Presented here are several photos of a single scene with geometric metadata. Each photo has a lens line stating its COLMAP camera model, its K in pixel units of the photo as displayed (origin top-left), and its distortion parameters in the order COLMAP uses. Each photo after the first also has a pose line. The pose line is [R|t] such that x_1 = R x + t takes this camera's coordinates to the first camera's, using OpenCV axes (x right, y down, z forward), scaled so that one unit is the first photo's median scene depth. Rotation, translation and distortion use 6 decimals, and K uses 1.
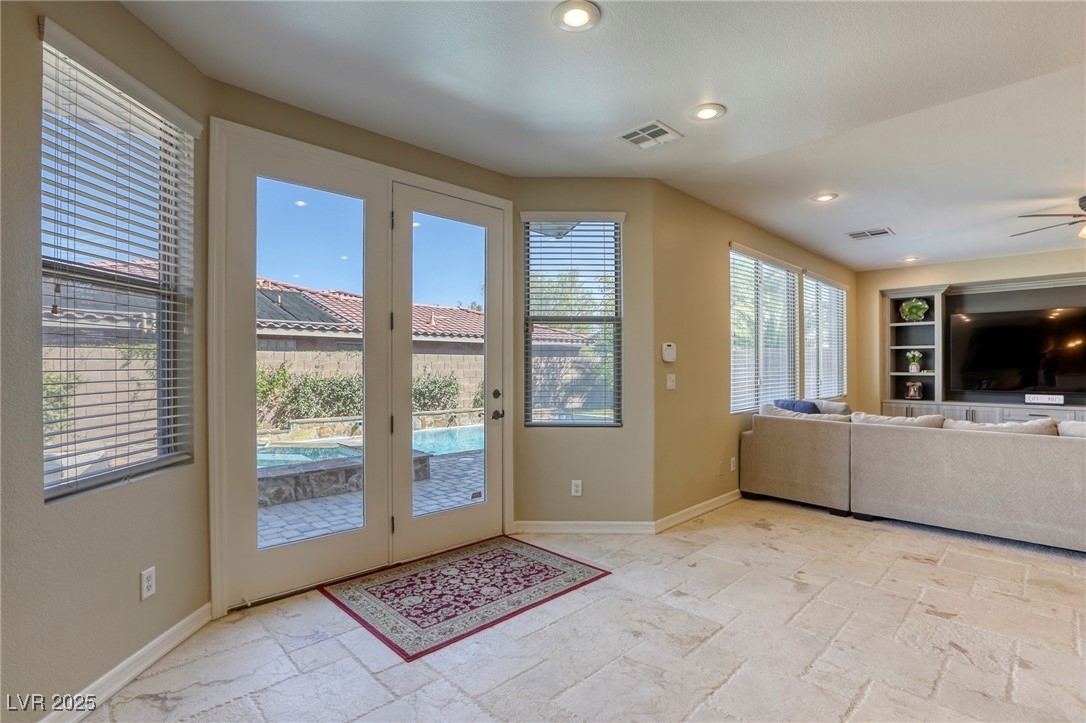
lens RADIAL K [[511.2, 0, 541.2], [0, 511.2, 364.5], [0, 0, 1]] dist [-0.047997, 0.016060]
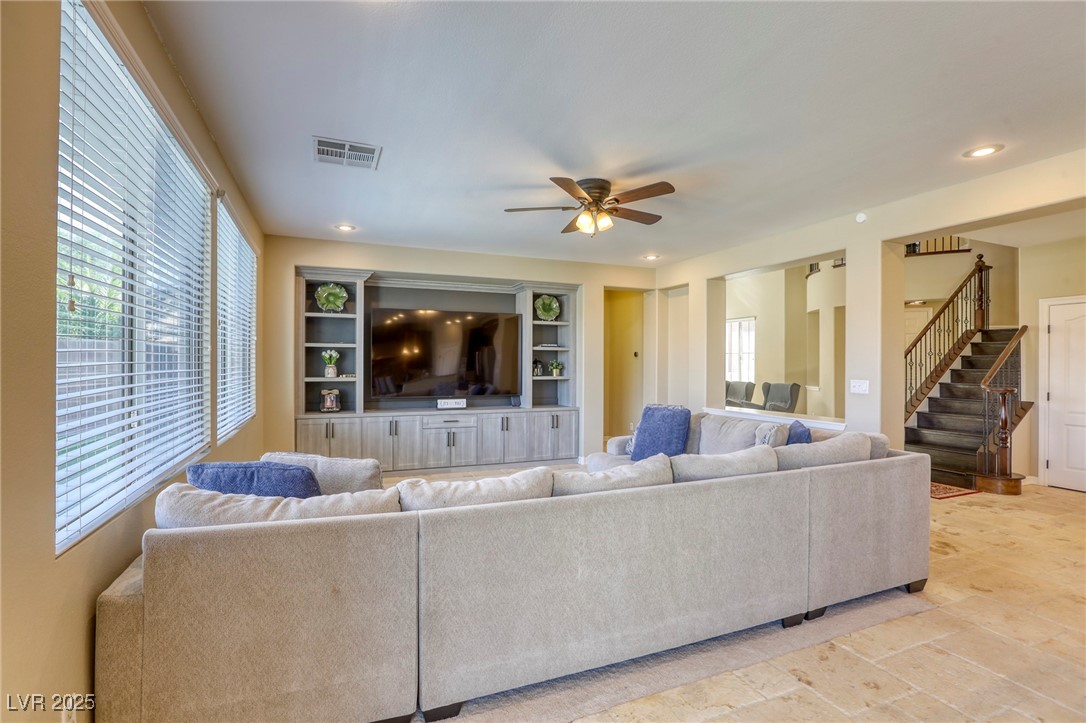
lens RADIAL K [[511.2, 0, 543.3], [0, 511.2, 363.8], [0, 0, 1]] dist [-0.047997, 0.016060]
pose [[0.373589, 0.003880, 0.927586, 0.132425], [-0.008054, 0.999967, -0.000939, -0.007302], [-0.927559, -0.007120, 0.373608, 0.395499]]
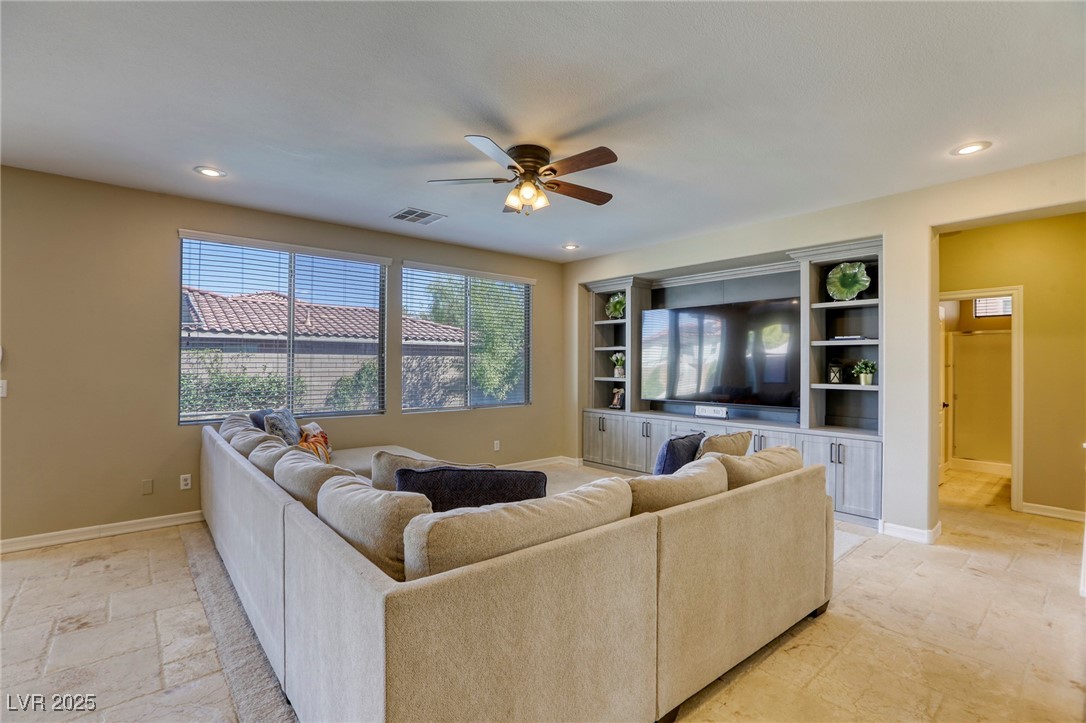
lens RADIAL K [[511.2, 0, 536.1], [0, 511.2, 362.9], [0, 0, 1]] dist [-0.047997, 0.016060]
pose [[0.996902, 0.006708, -0.078365, 0.677345], [-0.006552, 0.999976, 0.002249, -0.010546], [0.078378, -0.001729, 0.996922, 0.102151]]
